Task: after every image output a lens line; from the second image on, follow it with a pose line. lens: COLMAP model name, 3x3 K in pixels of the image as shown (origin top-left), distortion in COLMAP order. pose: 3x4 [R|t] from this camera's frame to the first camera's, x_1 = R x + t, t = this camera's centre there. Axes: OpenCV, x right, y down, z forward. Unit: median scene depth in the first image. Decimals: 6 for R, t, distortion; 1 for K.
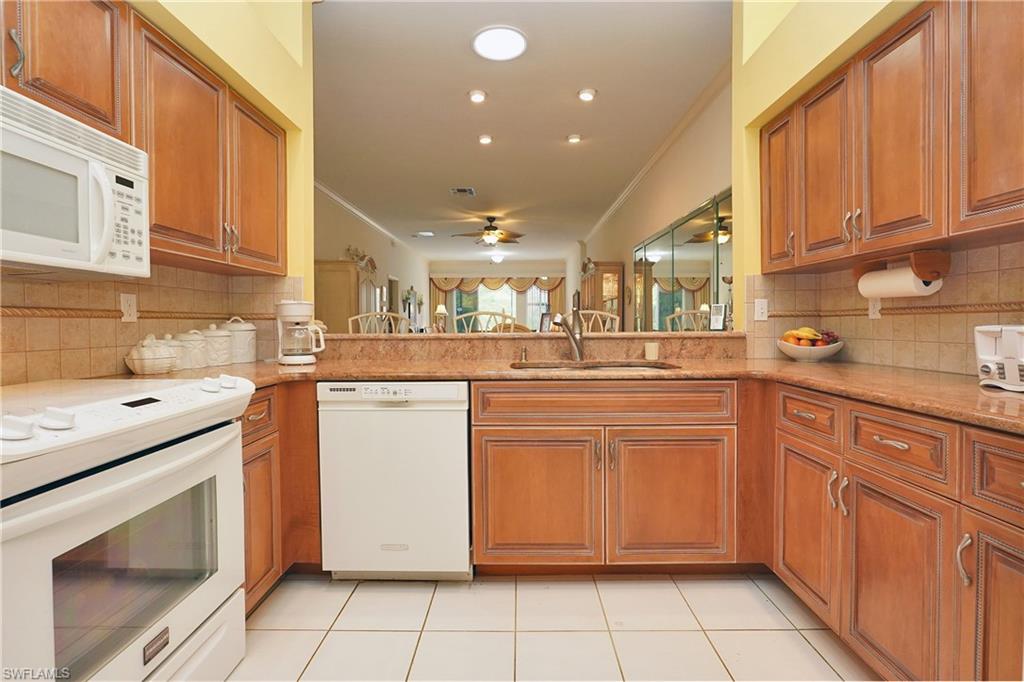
lens RADIAL K [[473.8, 0, 515.0], [0, 473.8, 349.5], [0, 0, 1]] dist [-0.014392, 0.008560]
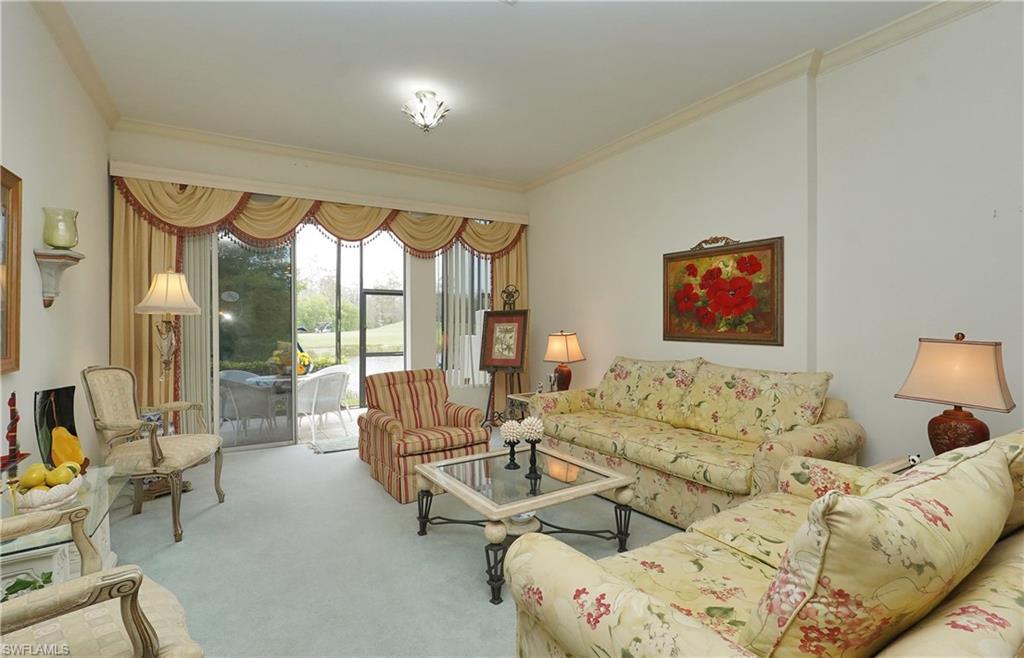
lens RADIAL K [[479.2, 0, 483.8], [0, 479.2, 318.3], [0, 0, 1]] dist [0.006685, 0.001057]
pose [[0.877392, 0.008584, 0.479697, -0.694253], [0.022704, 0.997977, -0.059384, -0.273874], [-0.479237, 0.062994, 0.875422, 3.682639]]
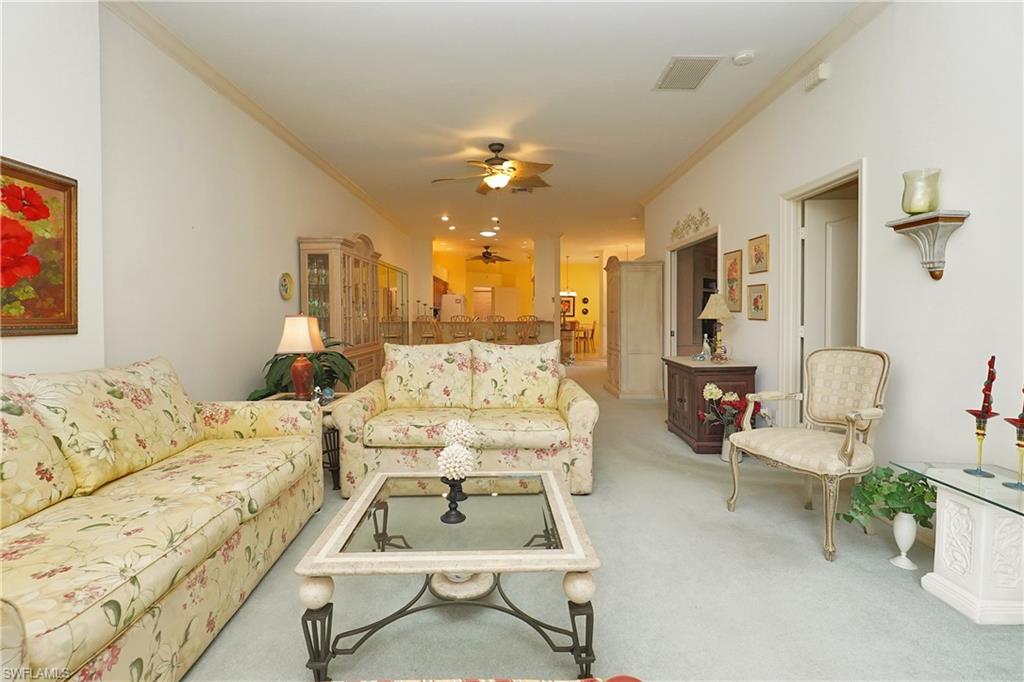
lens RADIAL K [[473.8, 0, 499.5], [0, 473.8, 313.2], [0, 0, 1]] dist [-0.014392, 0.008560]
pose [[-0.999867, 0.008793, 0.013755, -0.184379], [0.009520, 0.998513, 0.053673, -0.338915], [-0.013263, 0.053796, -0.998464, 5.336429]]
